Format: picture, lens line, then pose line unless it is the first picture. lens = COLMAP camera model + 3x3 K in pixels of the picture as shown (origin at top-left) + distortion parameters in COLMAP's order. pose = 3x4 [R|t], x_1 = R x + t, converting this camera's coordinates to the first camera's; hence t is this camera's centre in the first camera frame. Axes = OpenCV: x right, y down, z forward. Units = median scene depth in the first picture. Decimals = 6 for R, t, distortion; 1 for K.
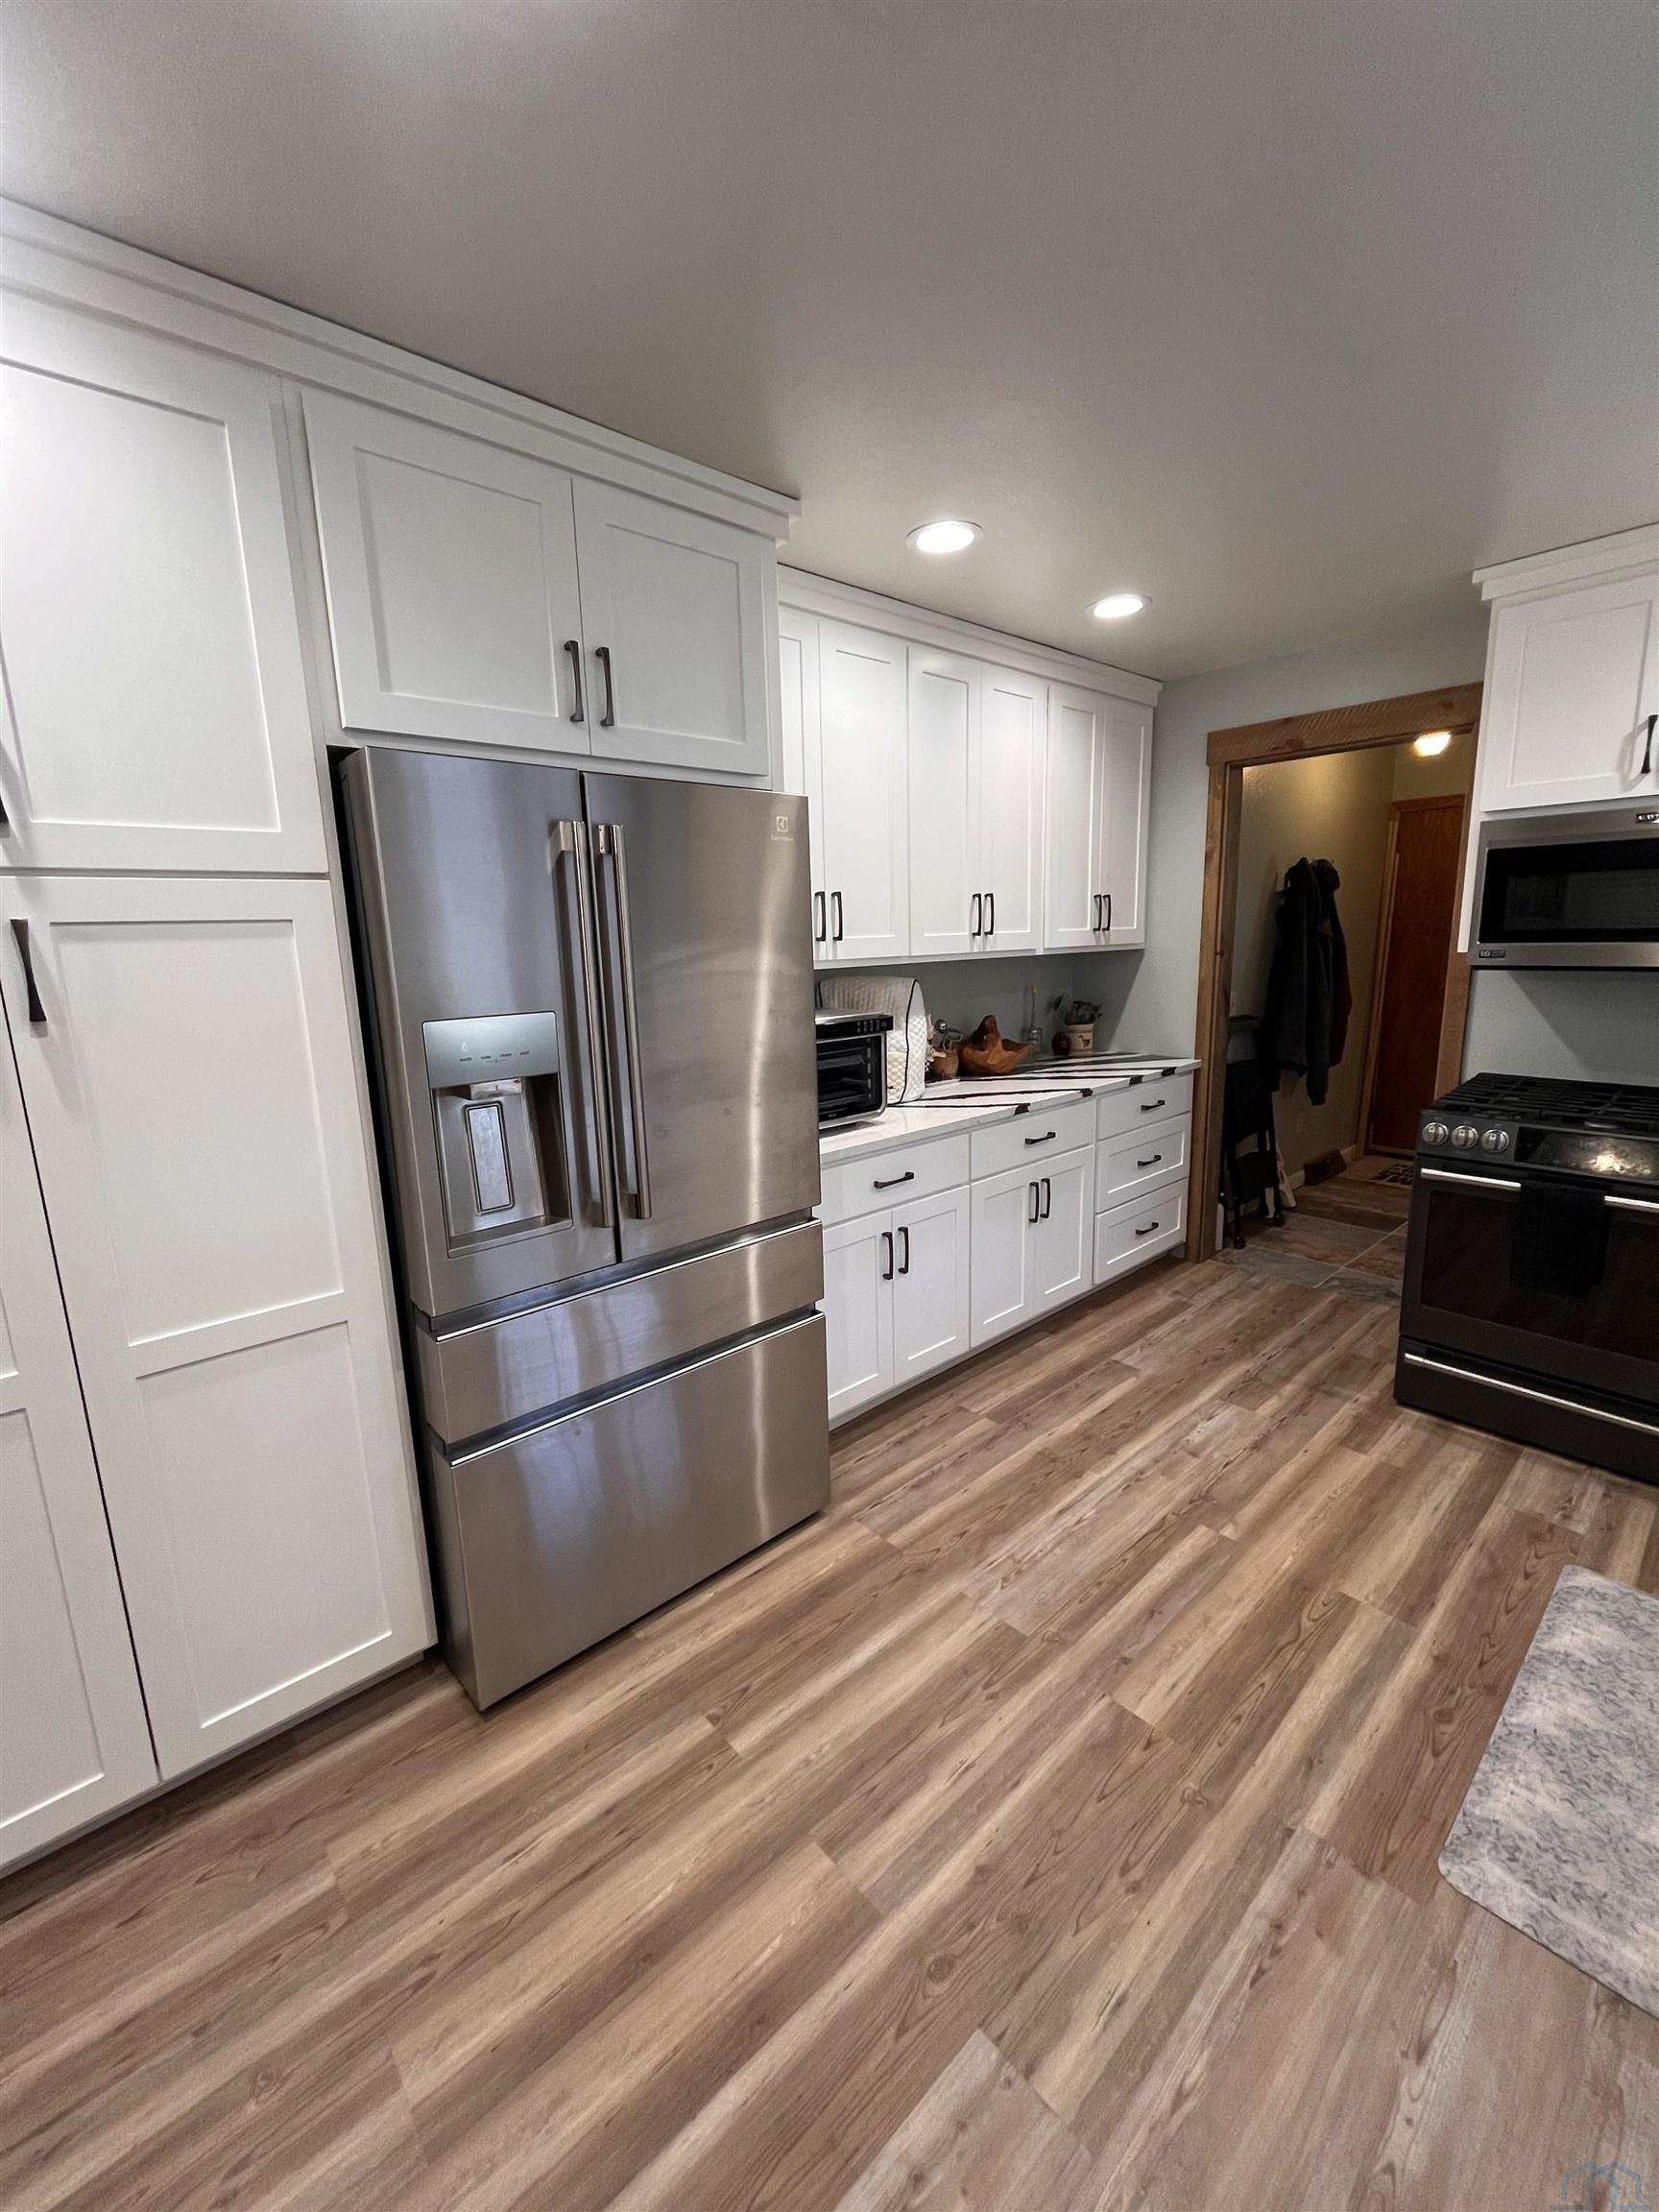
lens RADIAL K [[891.7, 0, 834.3], [0, 891.7, 1105.4], [0, 0, 1]] dist [-0.003239, 0.000090]
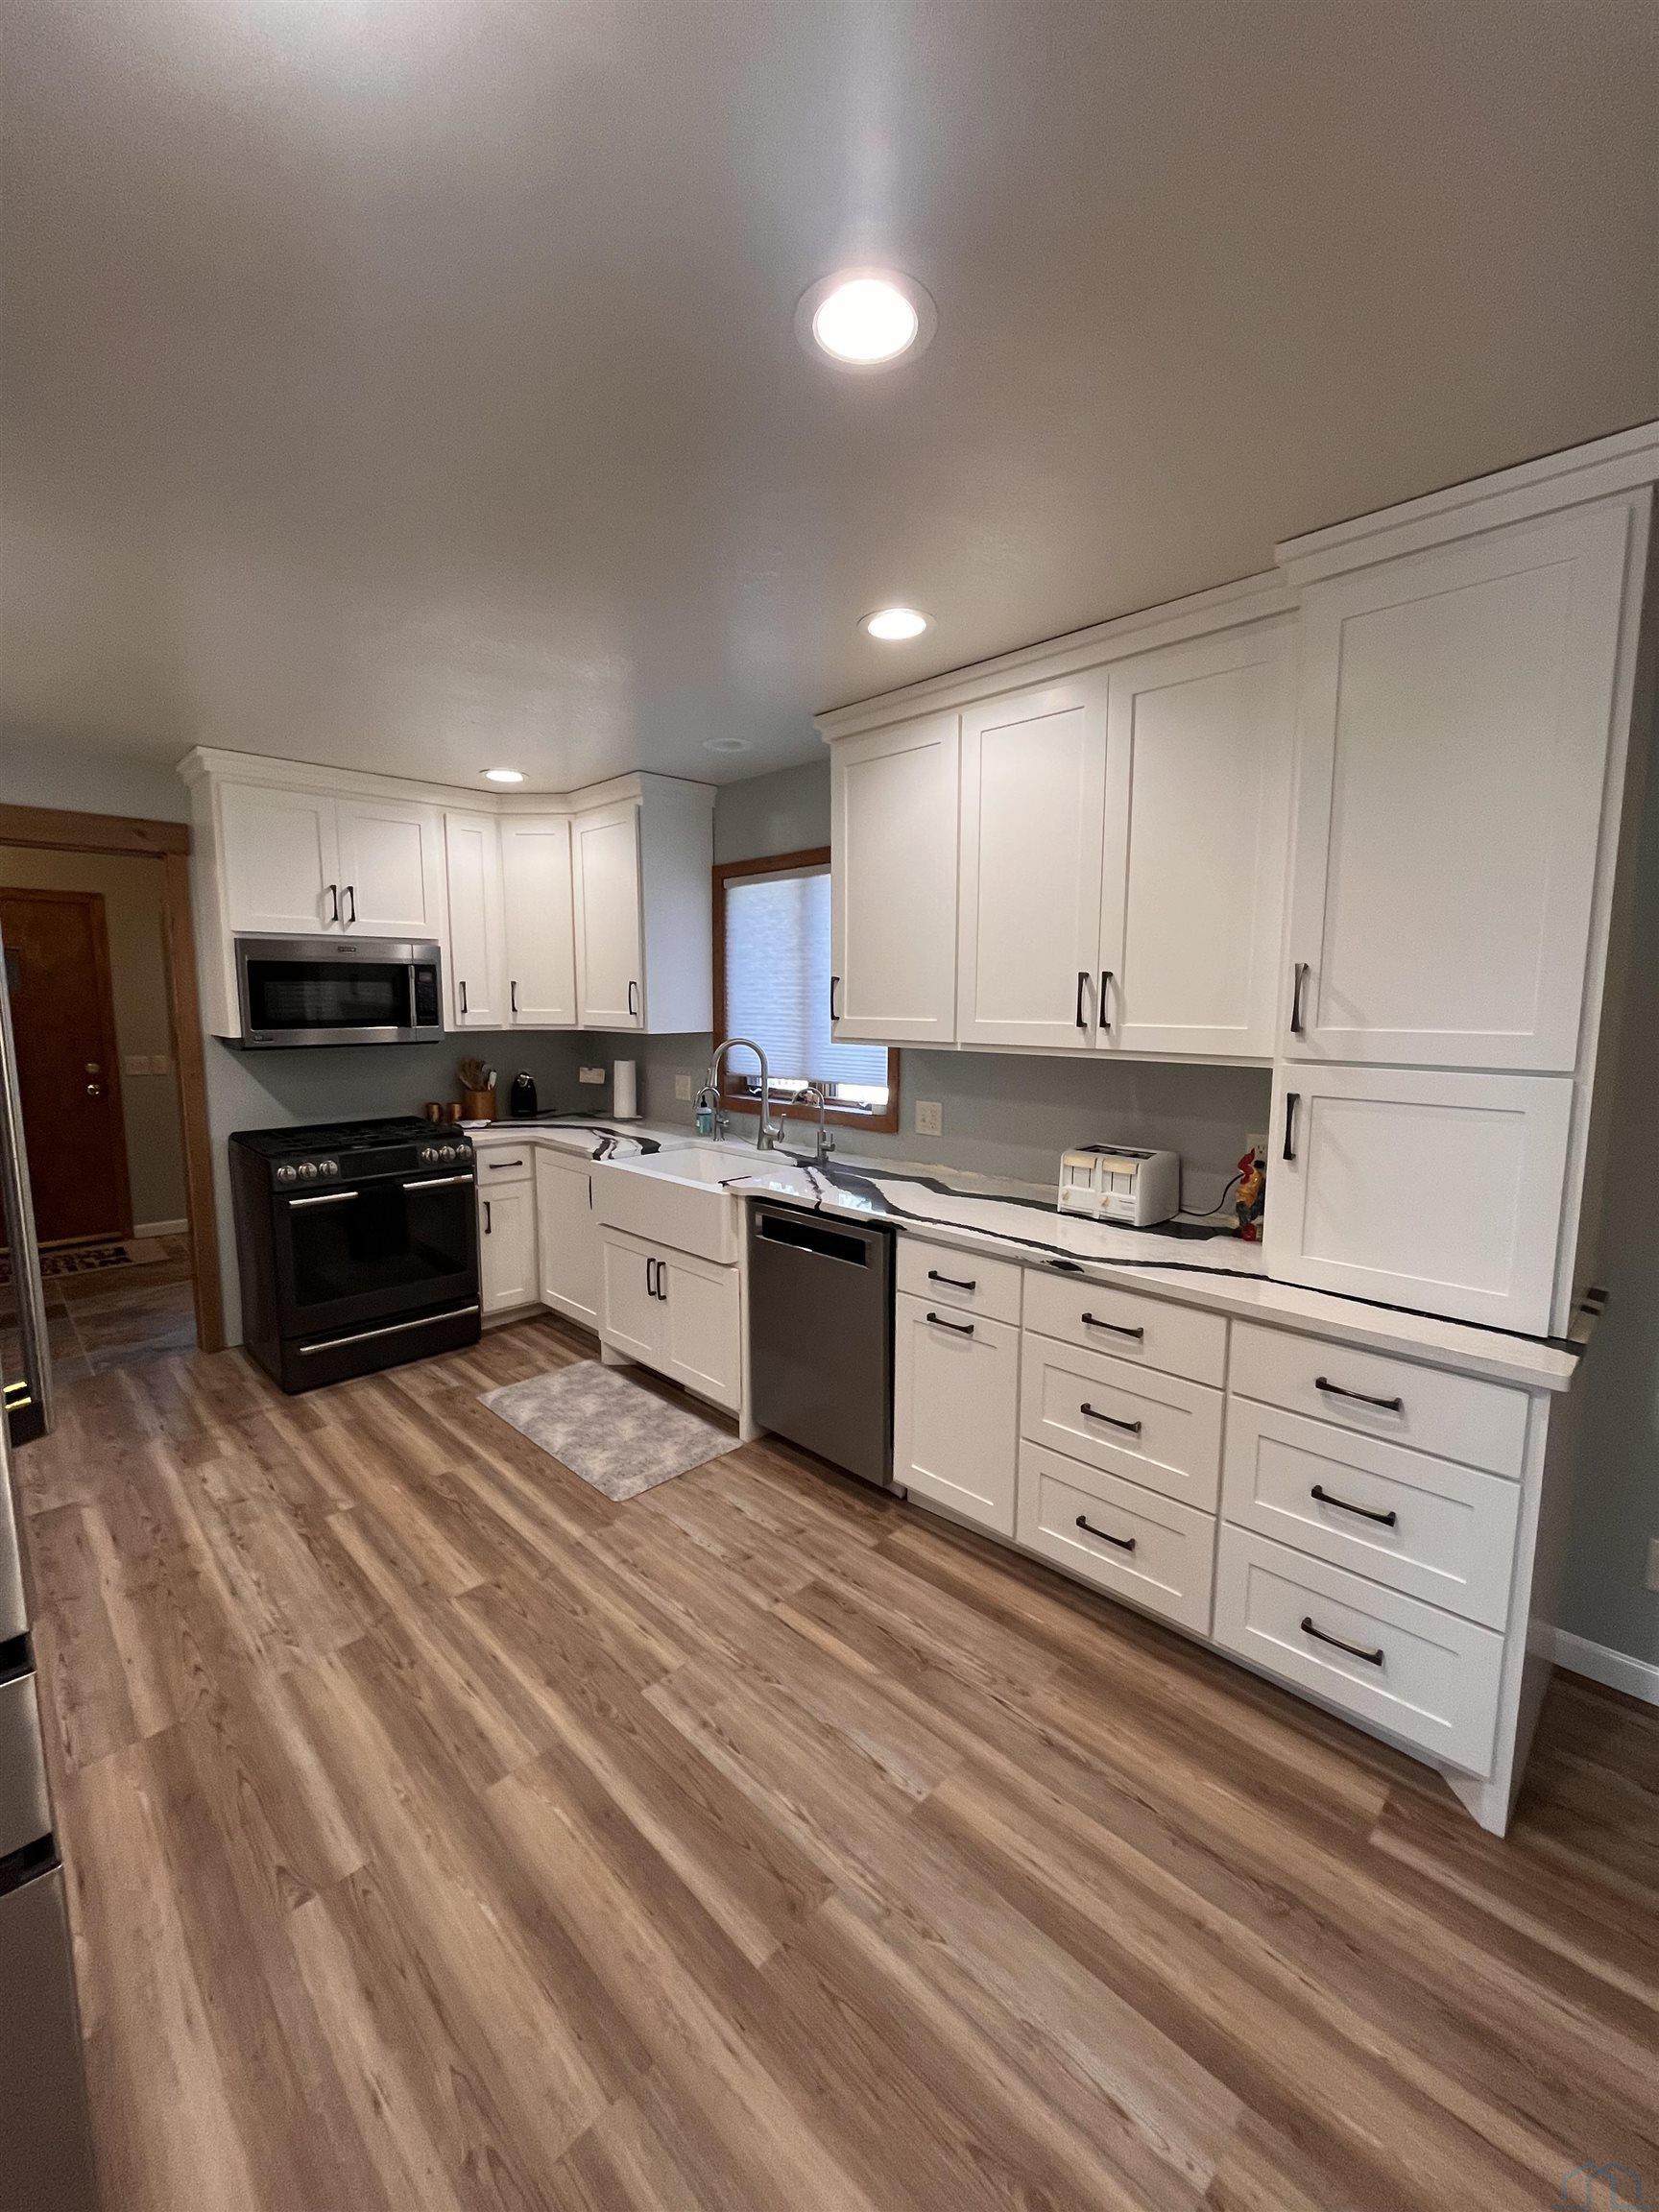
lens RADIAL K [[891.7, 0, 827.7], [0, 891.7, 1104.1], [0, 0, 1]] dist [-0.003239, 0.000090]
pose [[-0.053633, -0.091790, 0.994333, -0.835599], [0.190420, 0.976553, 0.100420, -0.061984], [-0.980237, 0.194727, -0.034897, 0.315800]]
